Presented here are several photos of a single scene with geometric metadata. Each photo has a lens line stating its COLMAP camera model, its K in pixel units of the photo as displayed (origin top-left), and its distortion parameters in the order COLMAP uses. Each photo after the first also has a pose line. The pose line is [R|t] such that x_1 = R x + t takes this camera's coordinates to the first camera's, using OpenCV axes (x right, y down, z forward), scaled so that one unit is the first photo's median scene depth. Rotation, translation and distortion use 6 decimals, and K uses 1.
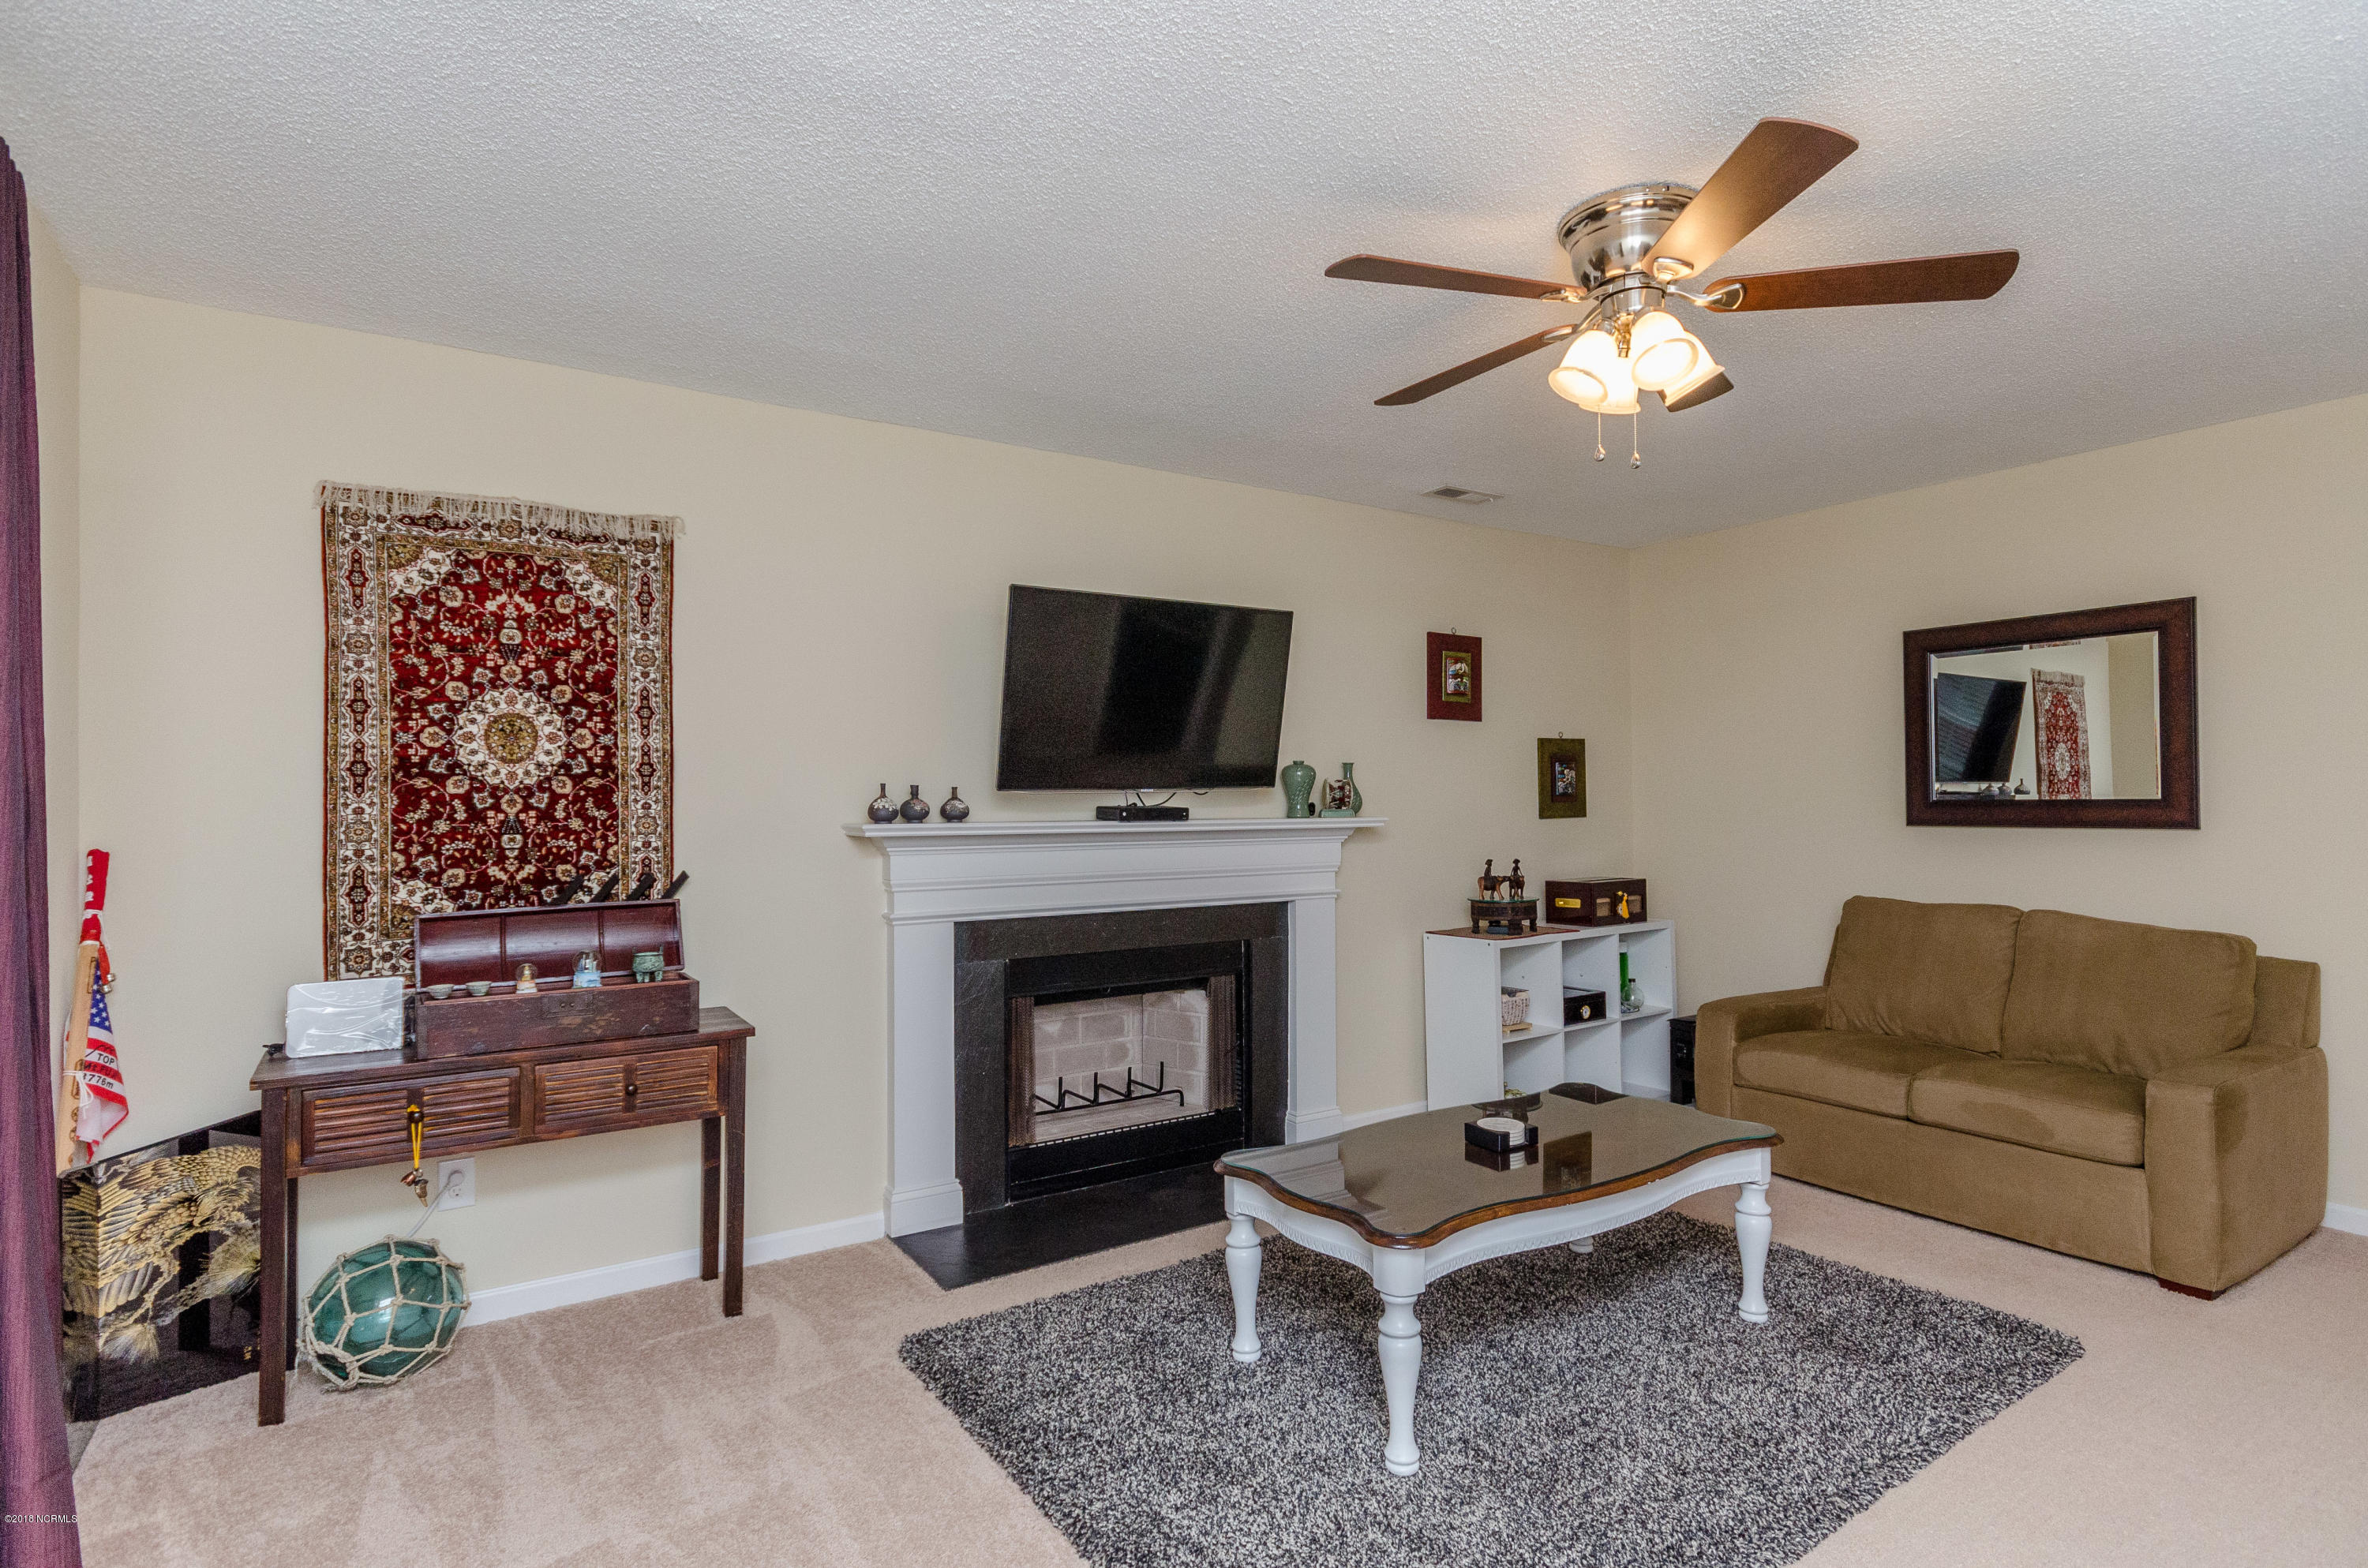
lens RADIAL K [[1165.1, 0, 1184.0], [0, 1165.1, 784.0], [0, 0, 1]] dist [0.000831, -0.000213]
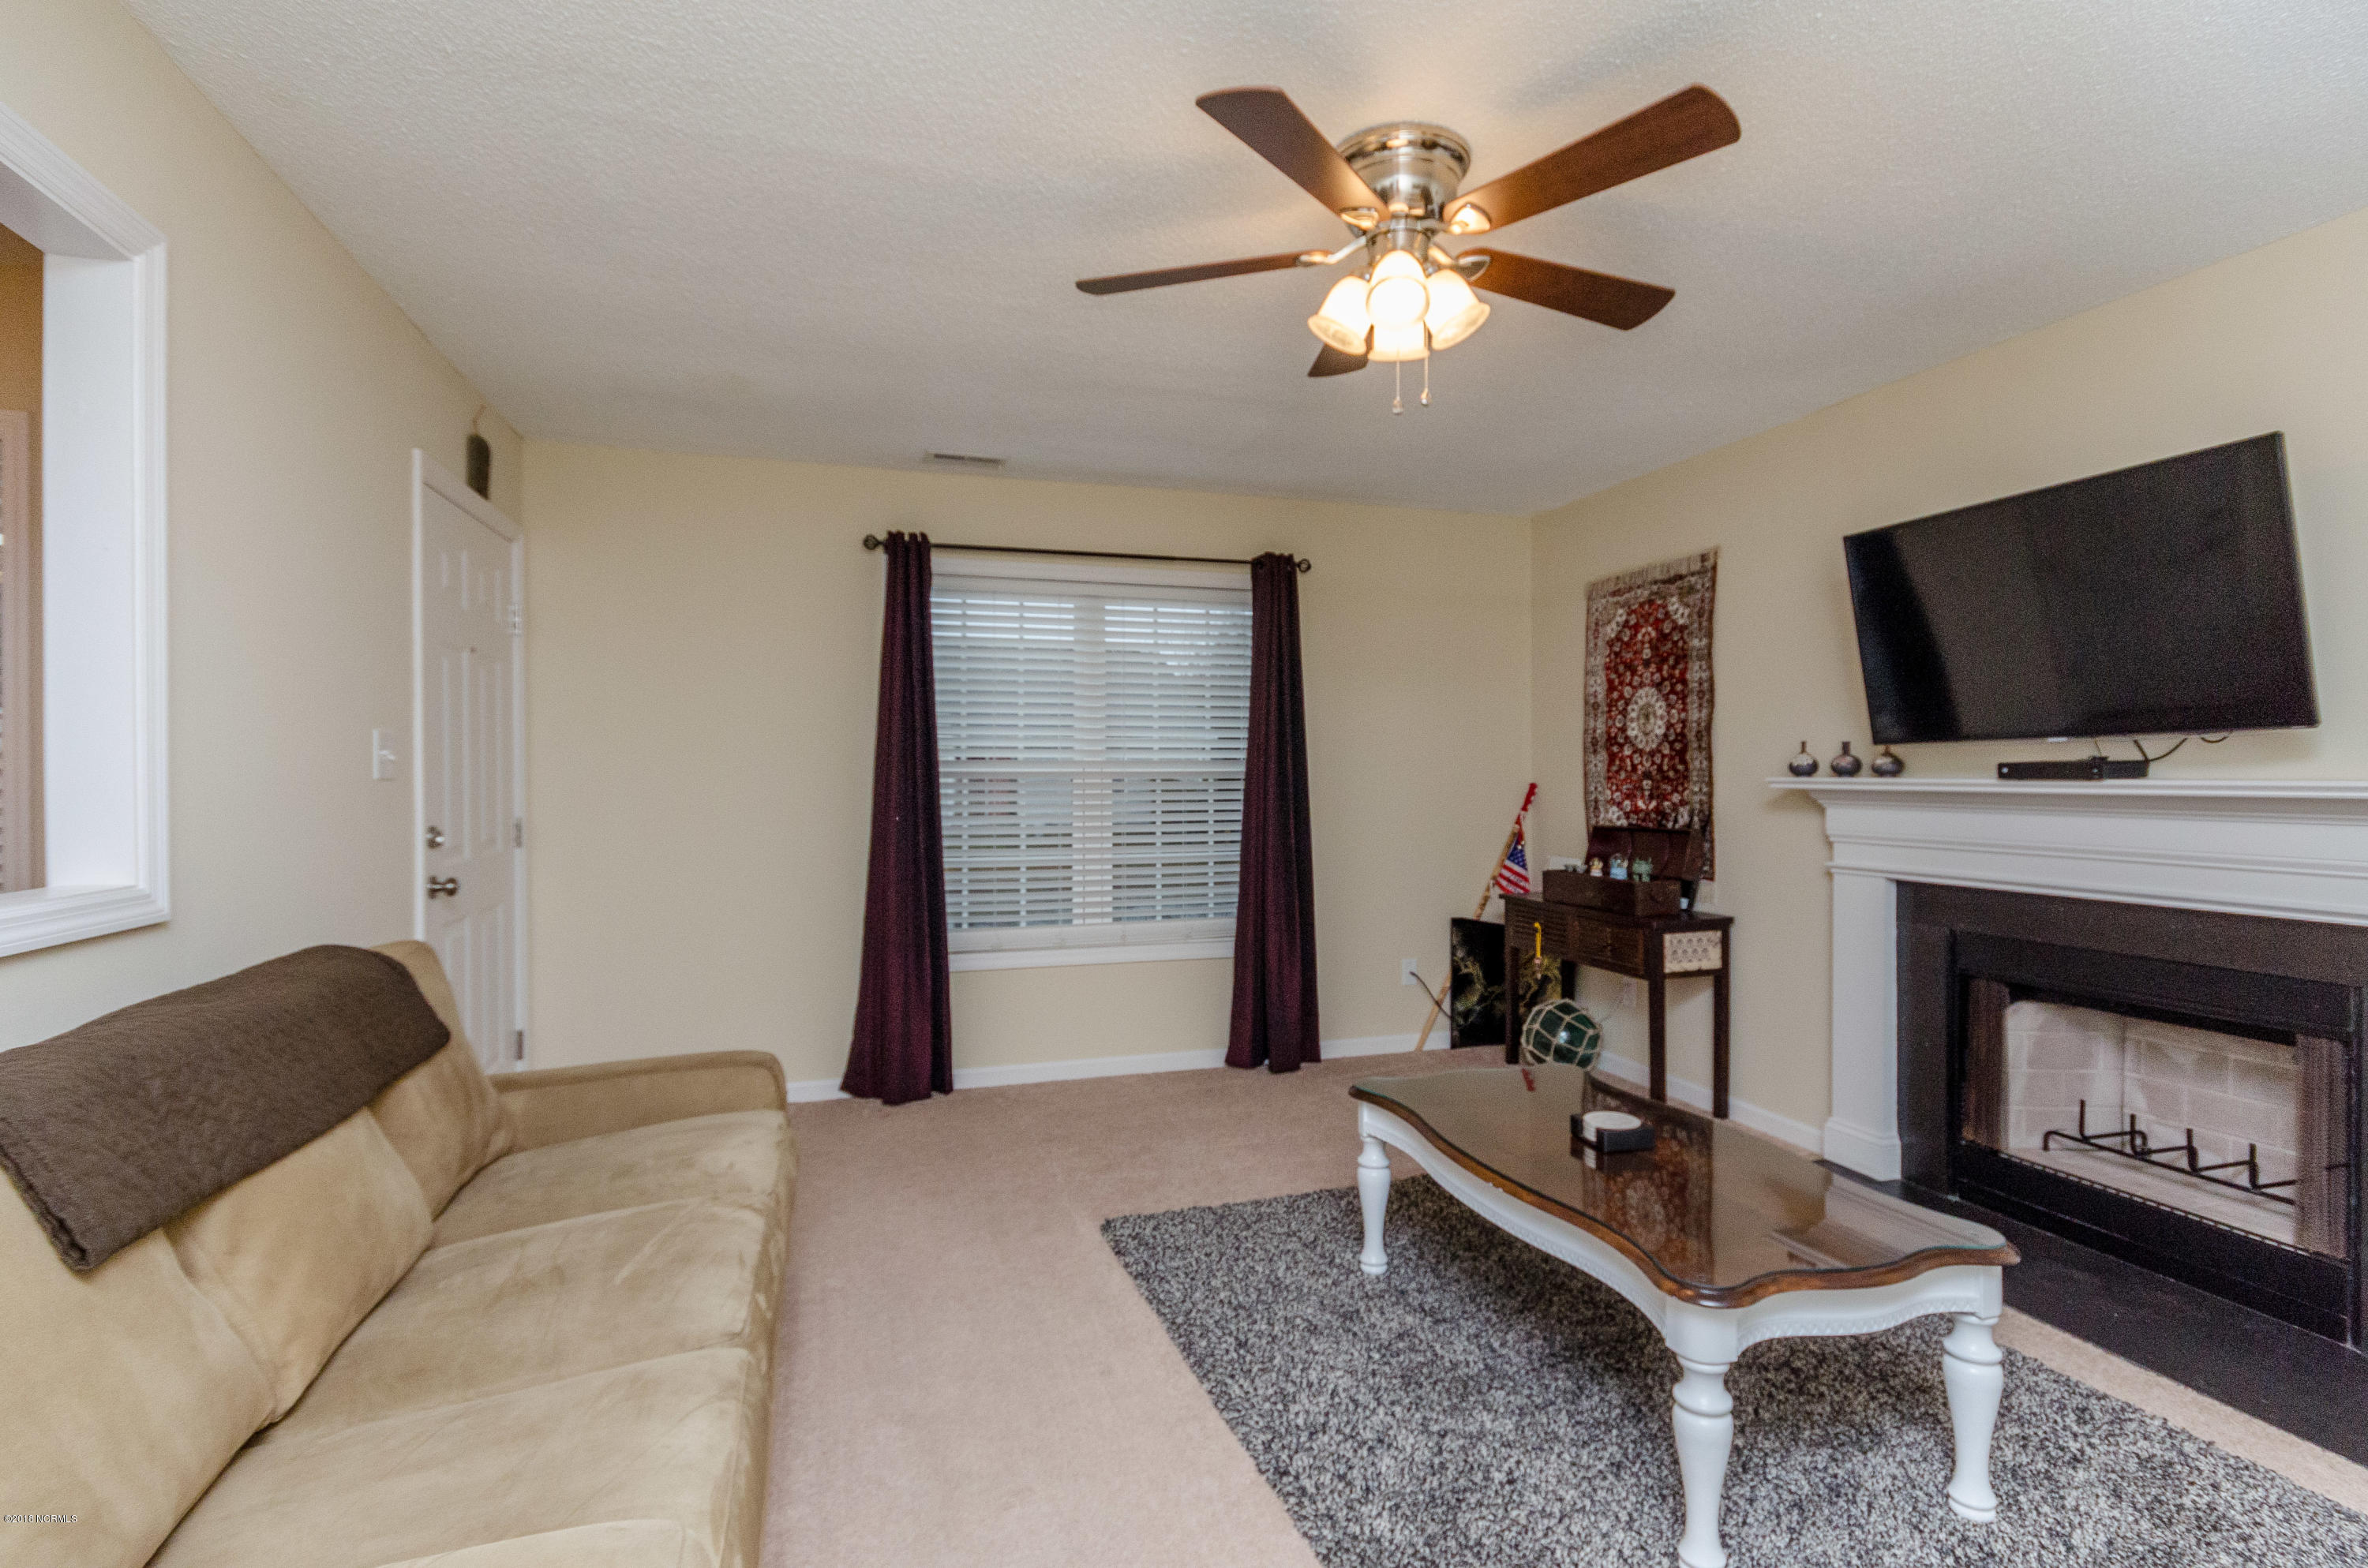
lens RADIAL K [[1165.1, 0, 1184.0], [0, 1165.1, 784.0], [0, 0, 1]] dist [0.000831, -0.000213]
pose [[-0.296144, 0.014384, -0.955035, 1.088589], [0.016663, 0.999812, 0.009892, 0.021943], [0.954998, -0.012985, -0.296328, 0.859271]]
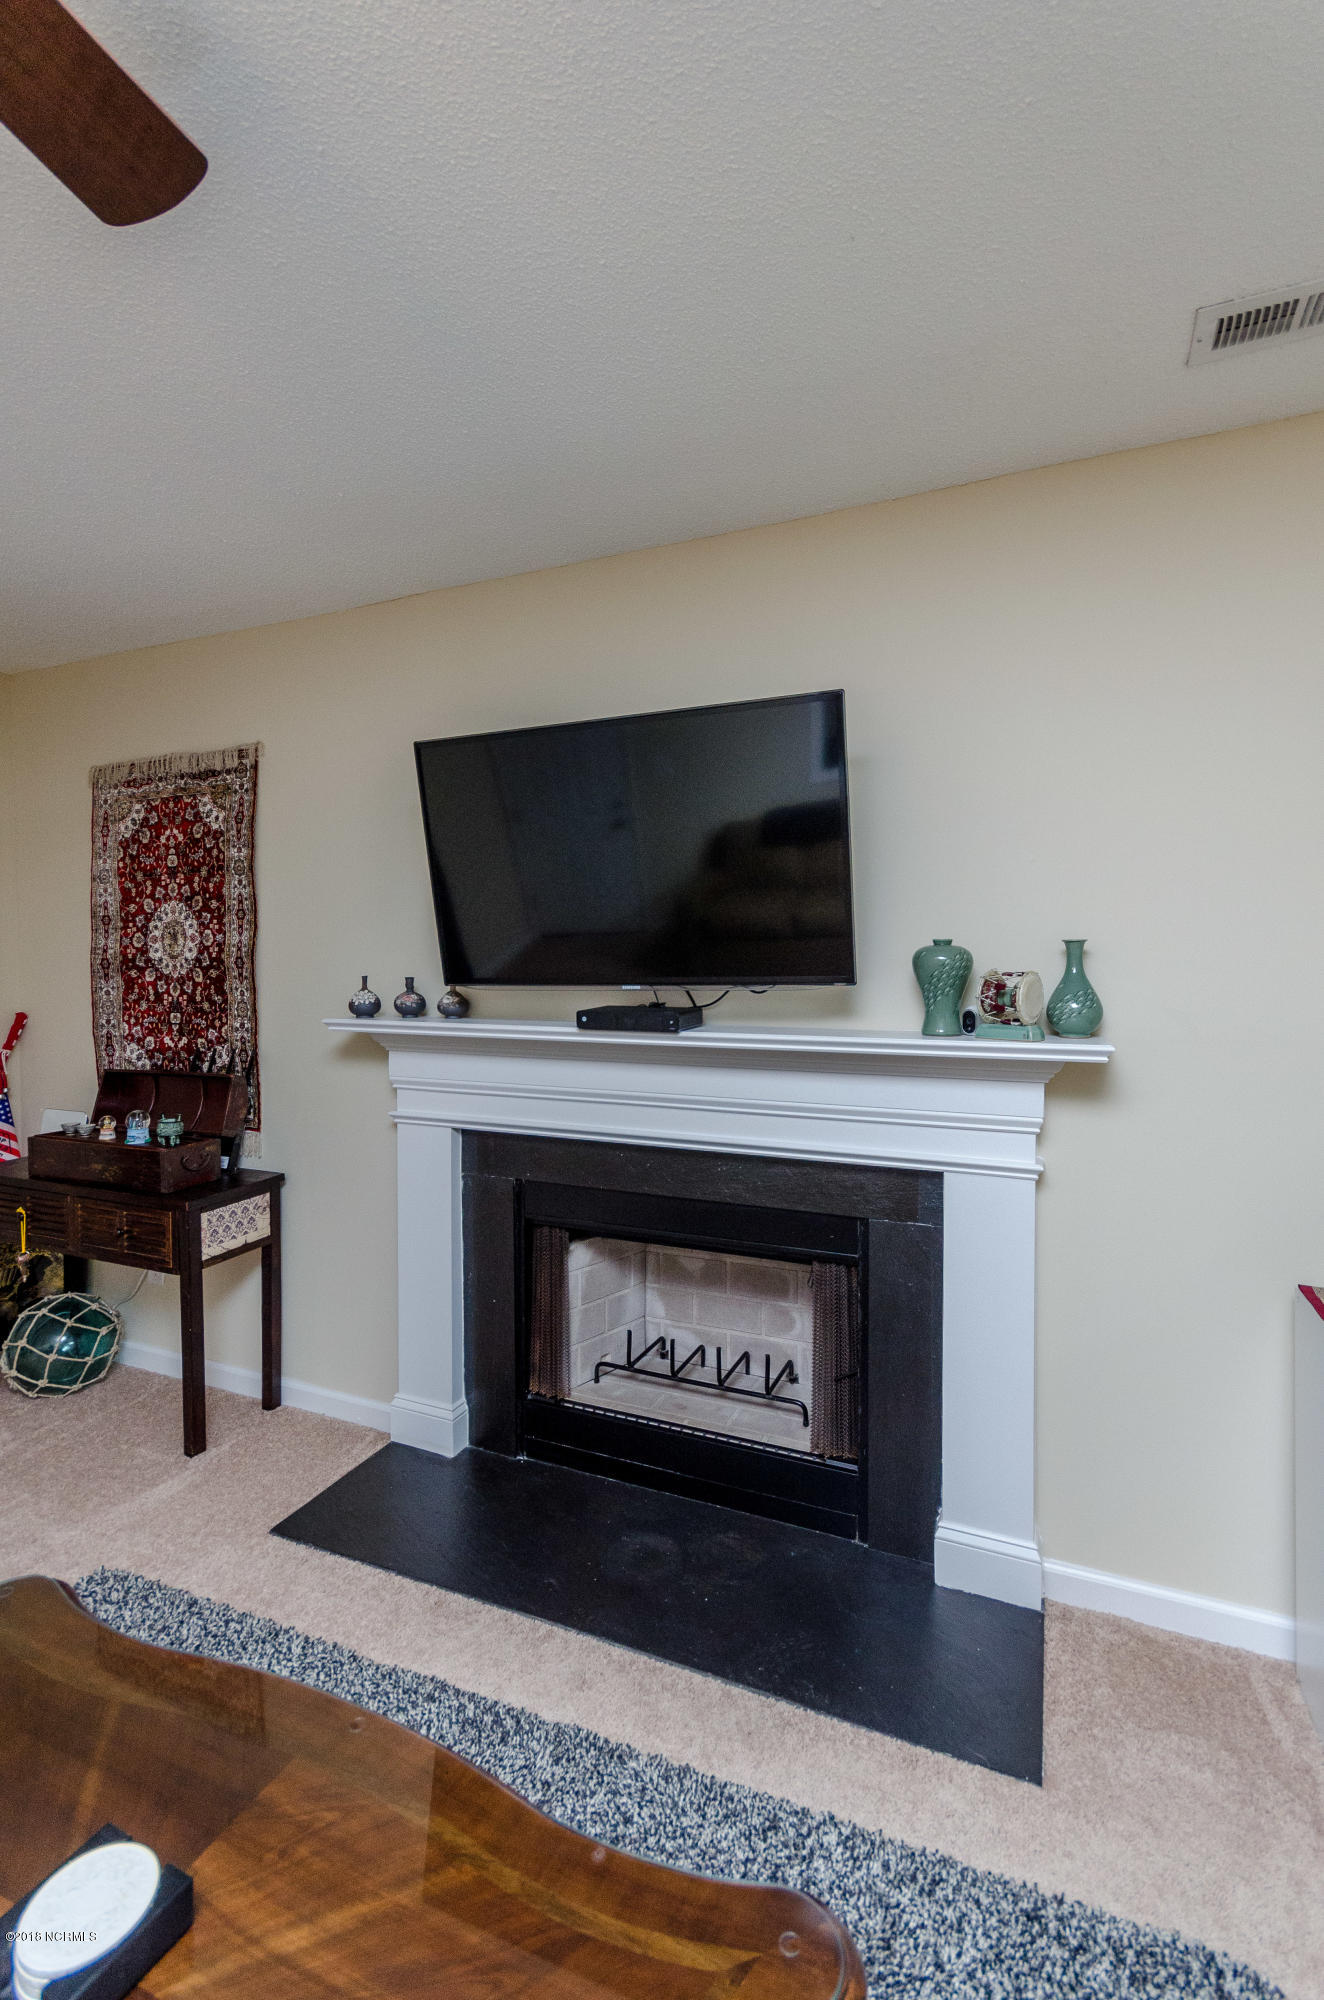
lens RADIAL K [[897.9, 0, 685.4], [0, 897.9, 981.3], [0, 0, 1]] dist [0.009510, -0.000002]
pose [[0.554685, 0.024649, -0.831696, 0.573680], [0.009510, 0.999308, 0.035959, -0.022741], [0.832006, -0.027855, 0.554066, 0.905899]]
